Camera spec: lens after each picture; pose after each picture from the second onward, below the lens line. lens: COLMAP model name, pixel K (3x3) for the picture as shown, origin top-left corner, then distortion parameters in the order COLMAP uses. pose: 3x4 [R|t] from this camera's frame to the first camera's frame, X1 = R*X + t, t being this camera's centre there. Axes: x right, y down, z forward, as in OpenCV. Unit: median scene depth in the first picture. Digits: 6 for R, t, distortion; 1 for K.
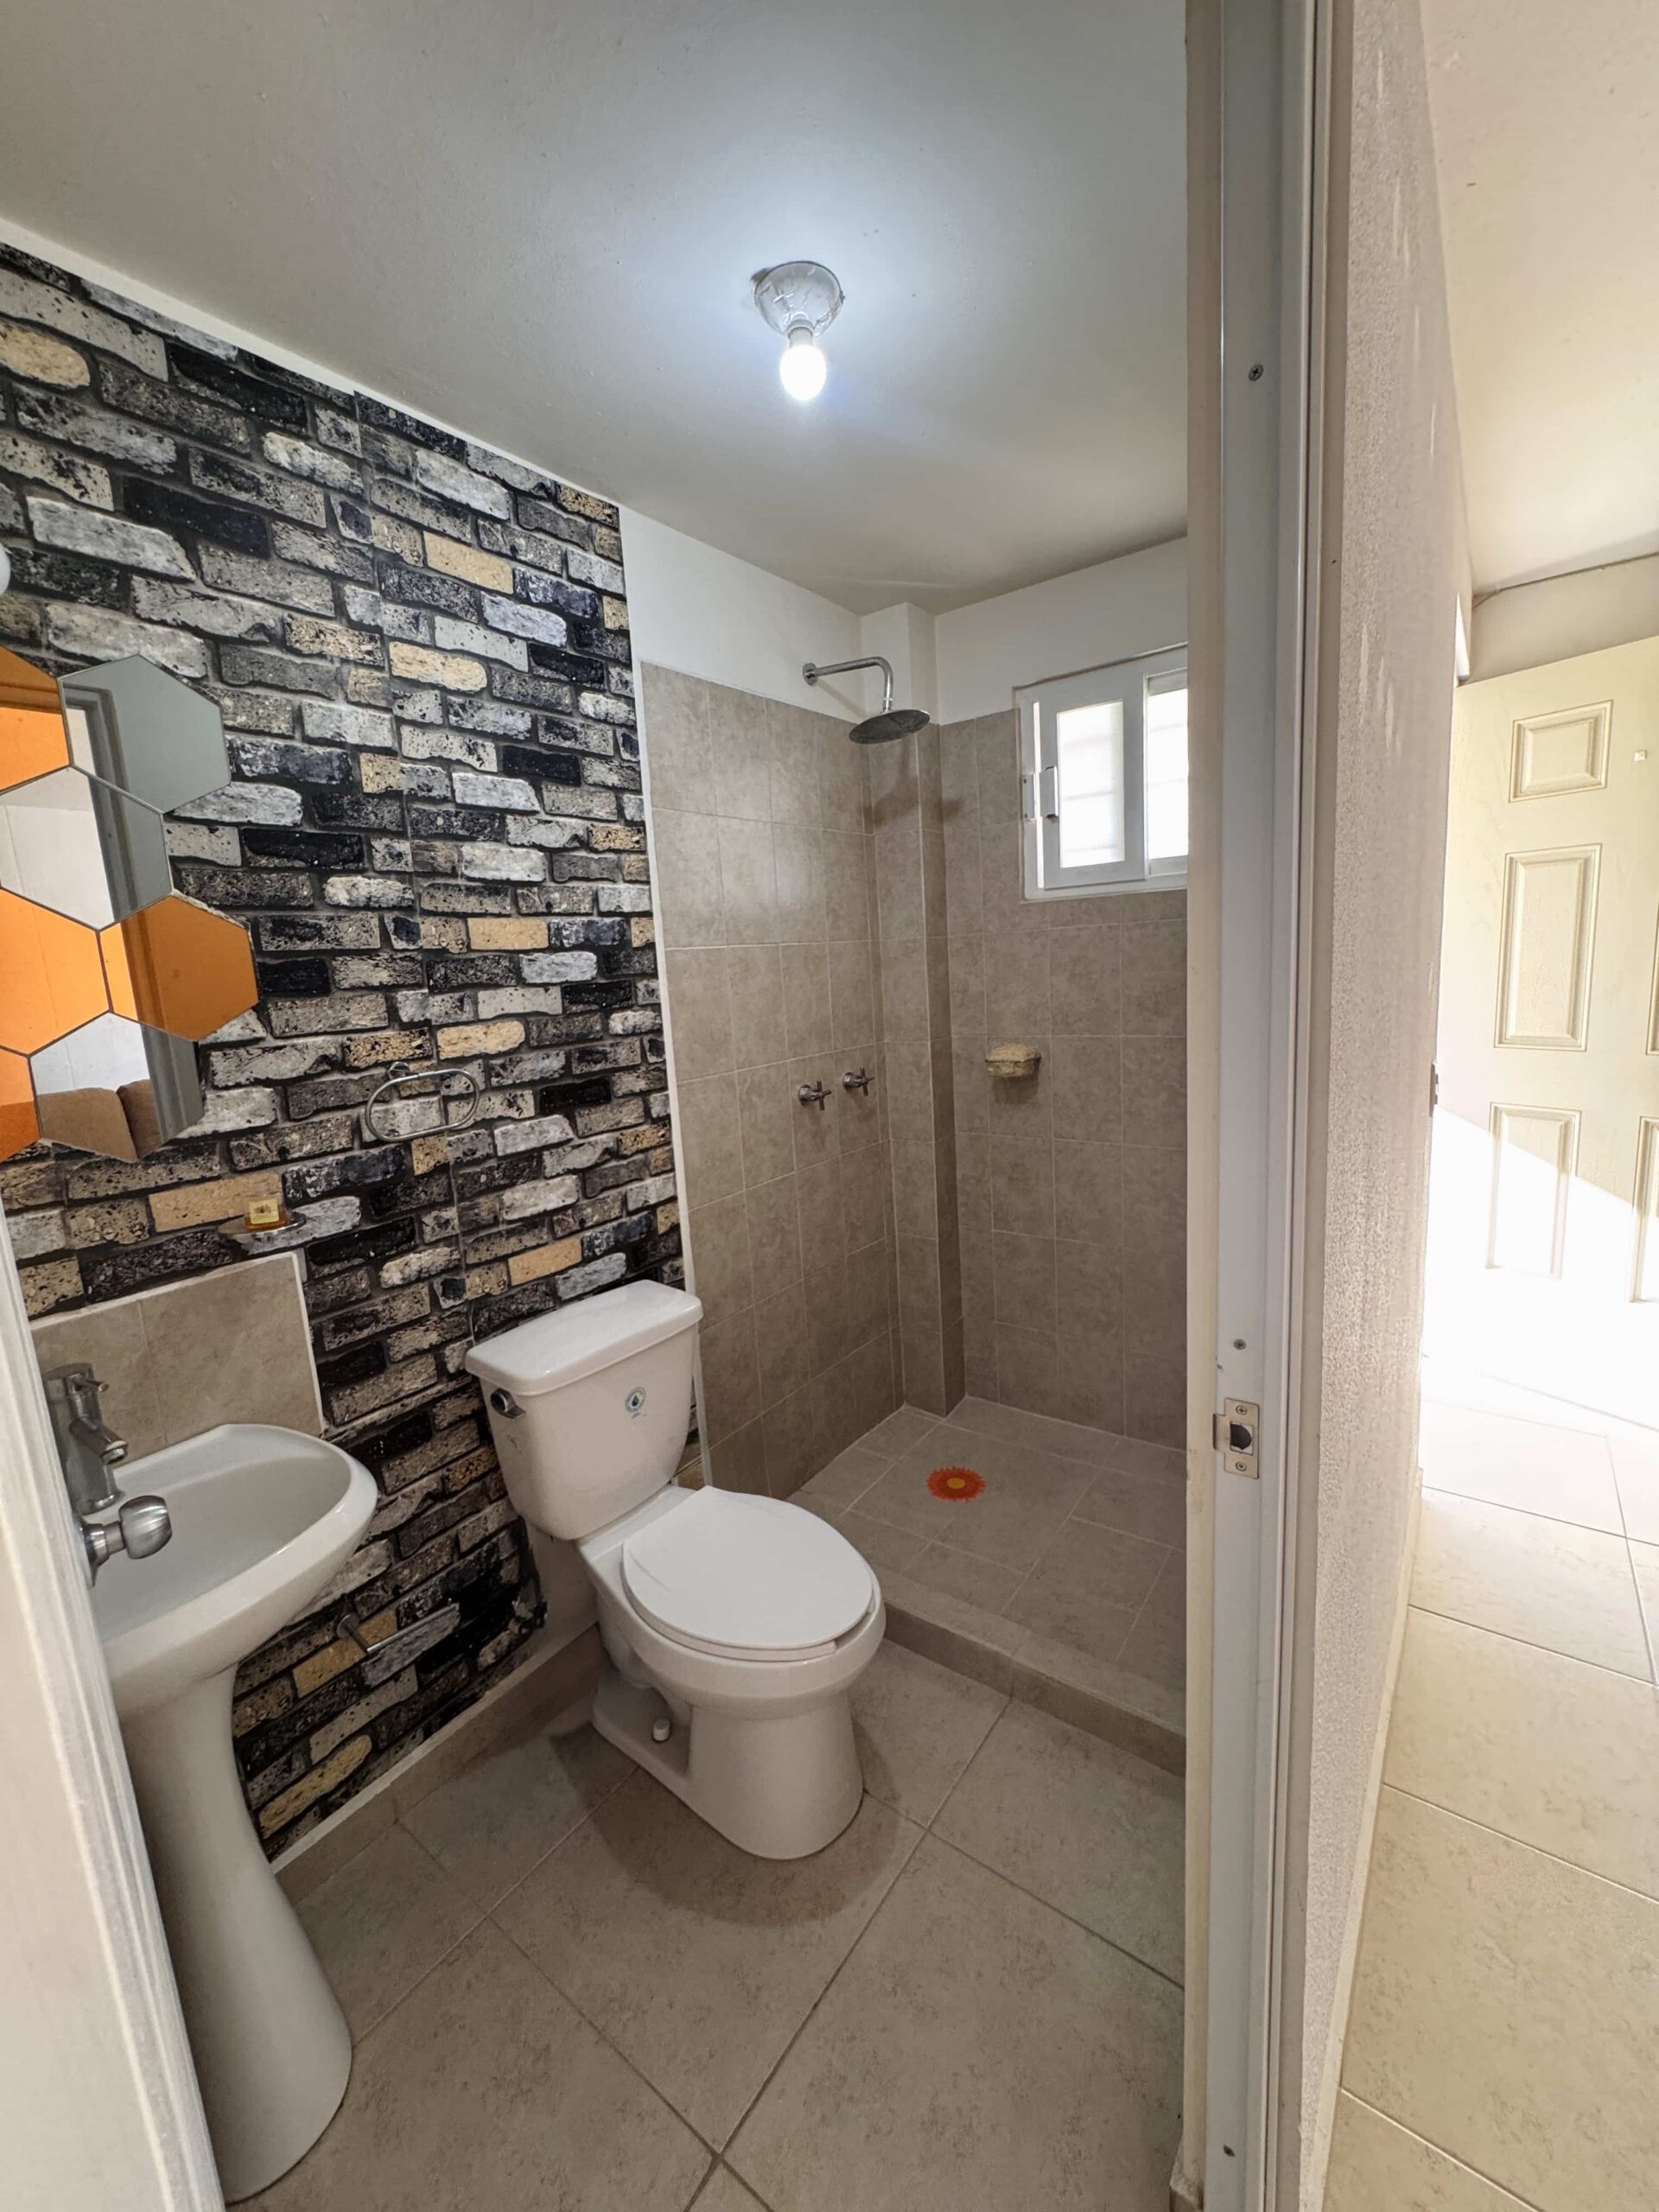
lens RADIAL K [[893.8, 0, 829.6], [0, 893.8, 1107.0], [0, 0, 1]] dist [-0.004212, -0.000358]
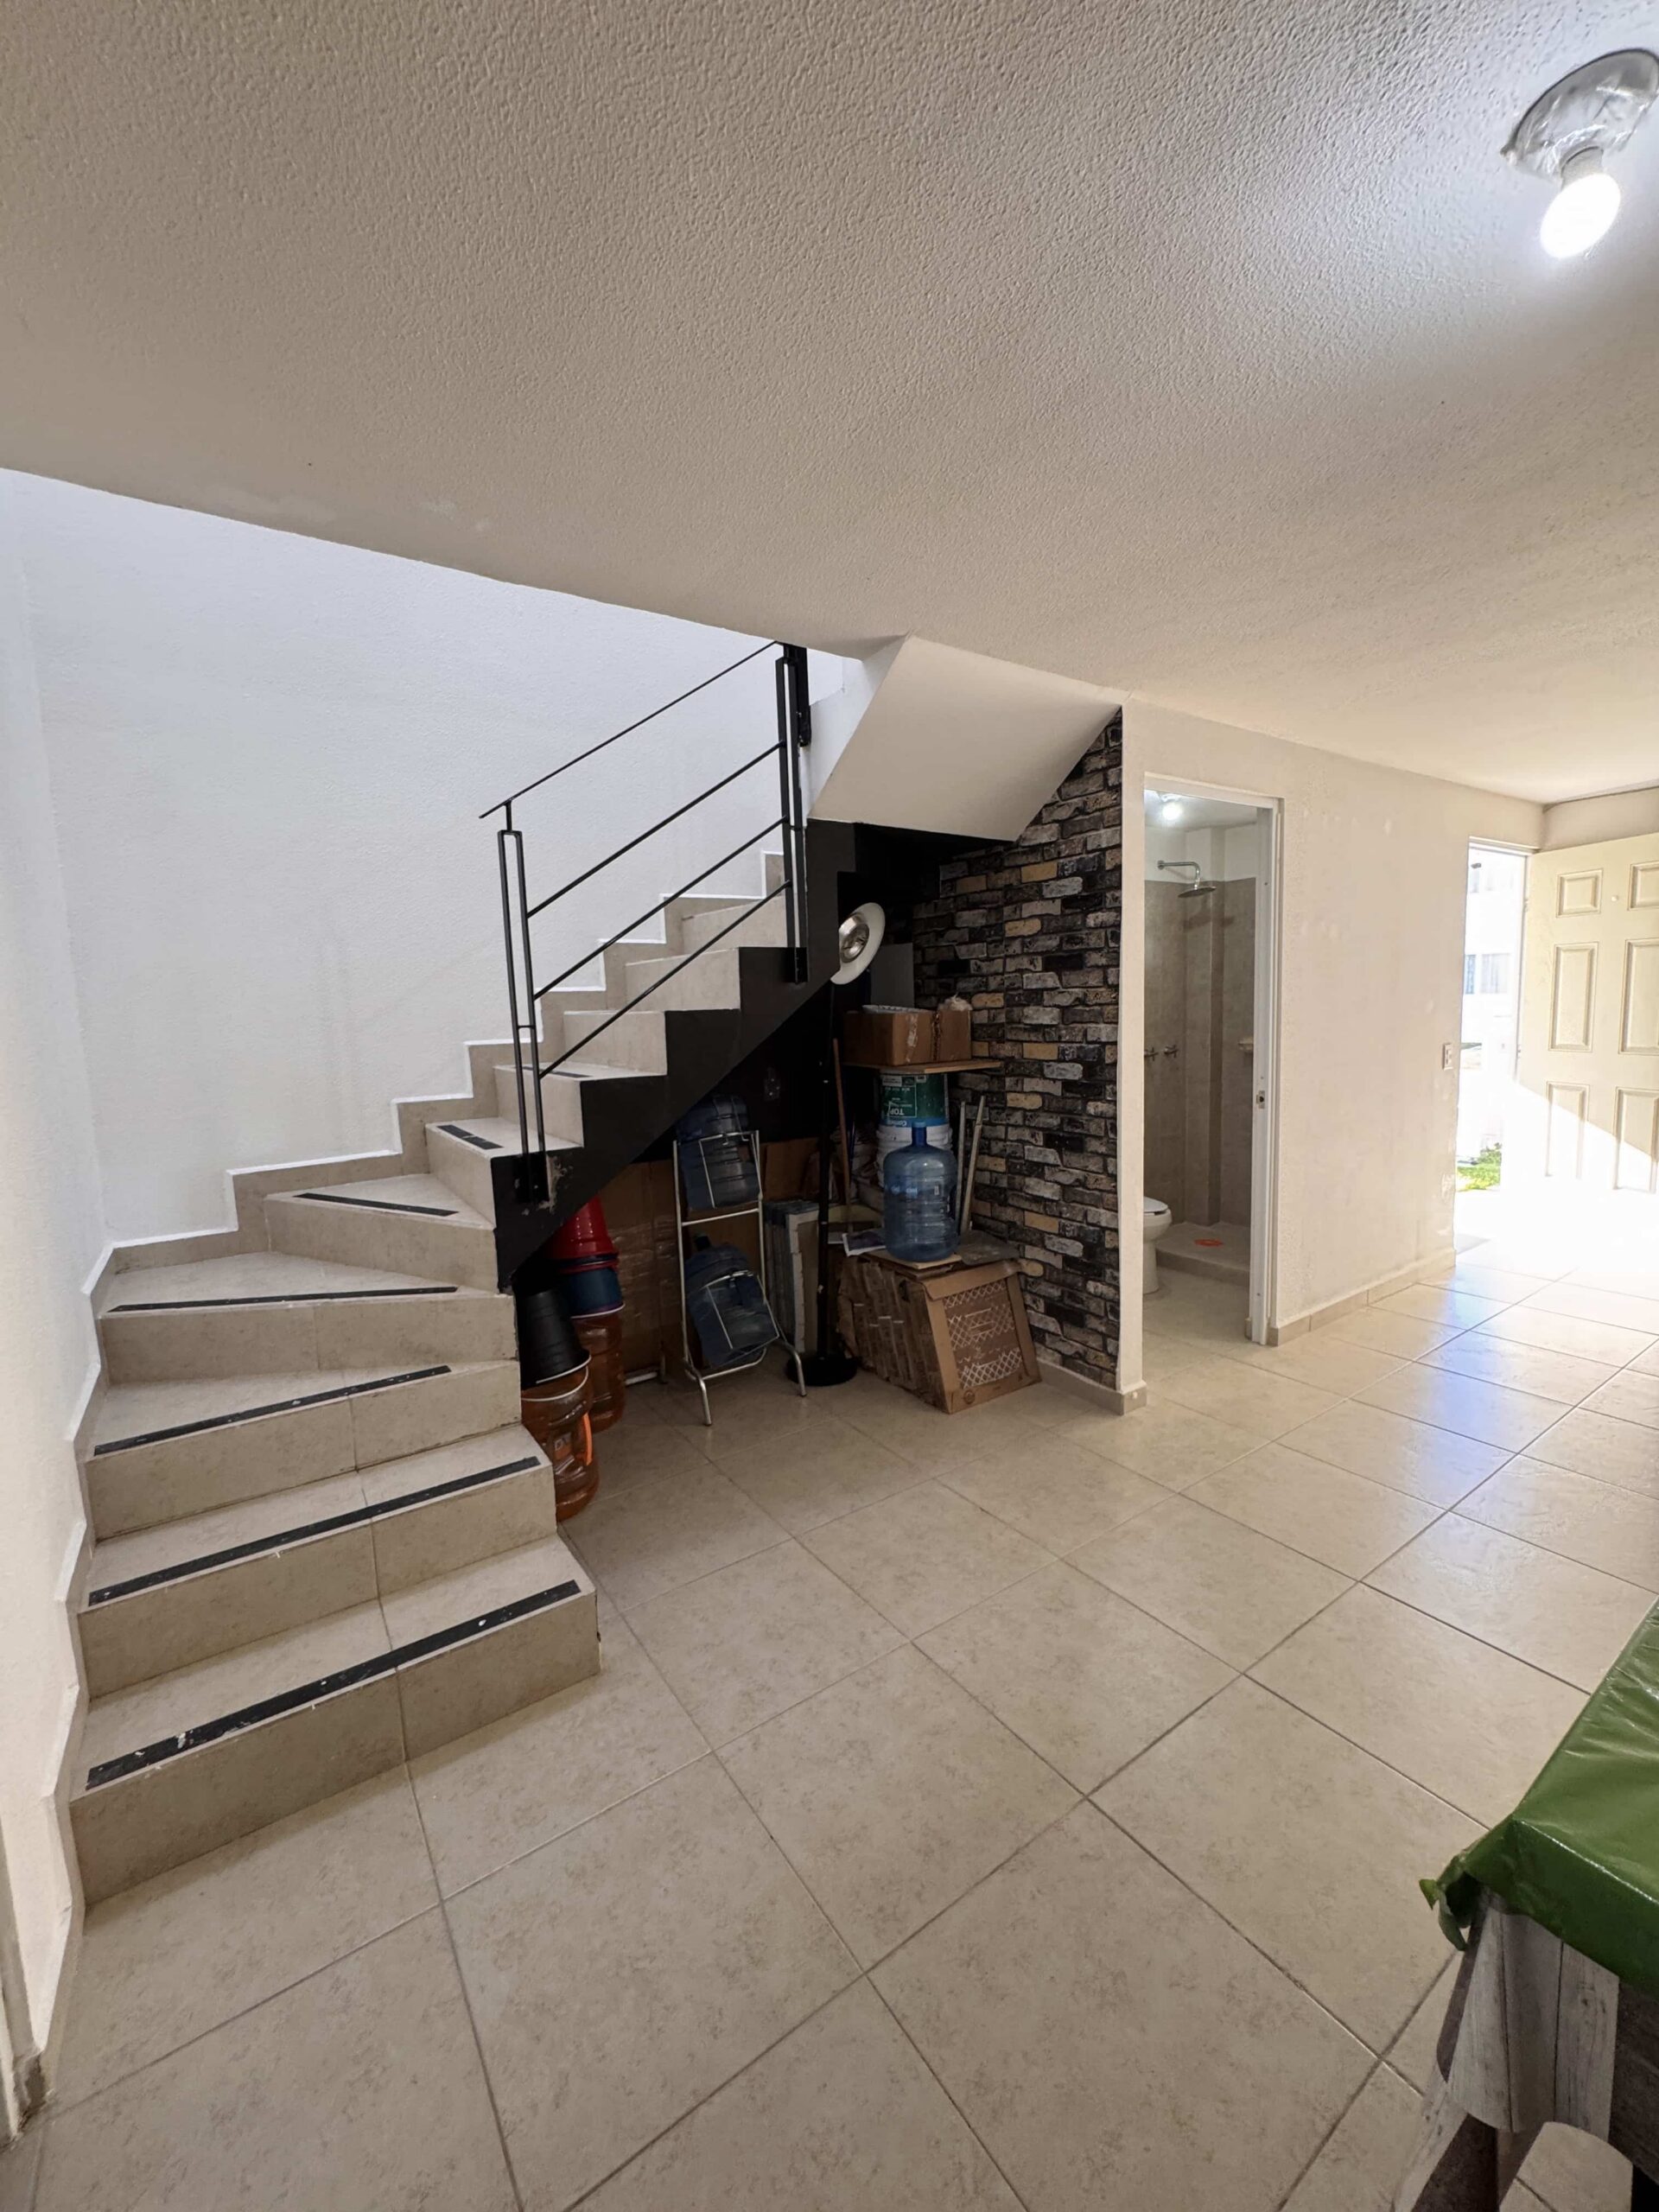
lens RADIAL K [[893.8, 0, 825.1], [0, 893.8, 1100.7], [0, 0, 1]] dist [-0.004212, -0.000358]
pose [[0.945518, 0.063126, -0.319392, -0.059225], [-0.075664, 0.996768, -0.026989, 0.202196], [0.316656, 0.049685, 0.947238, -1.218210]]
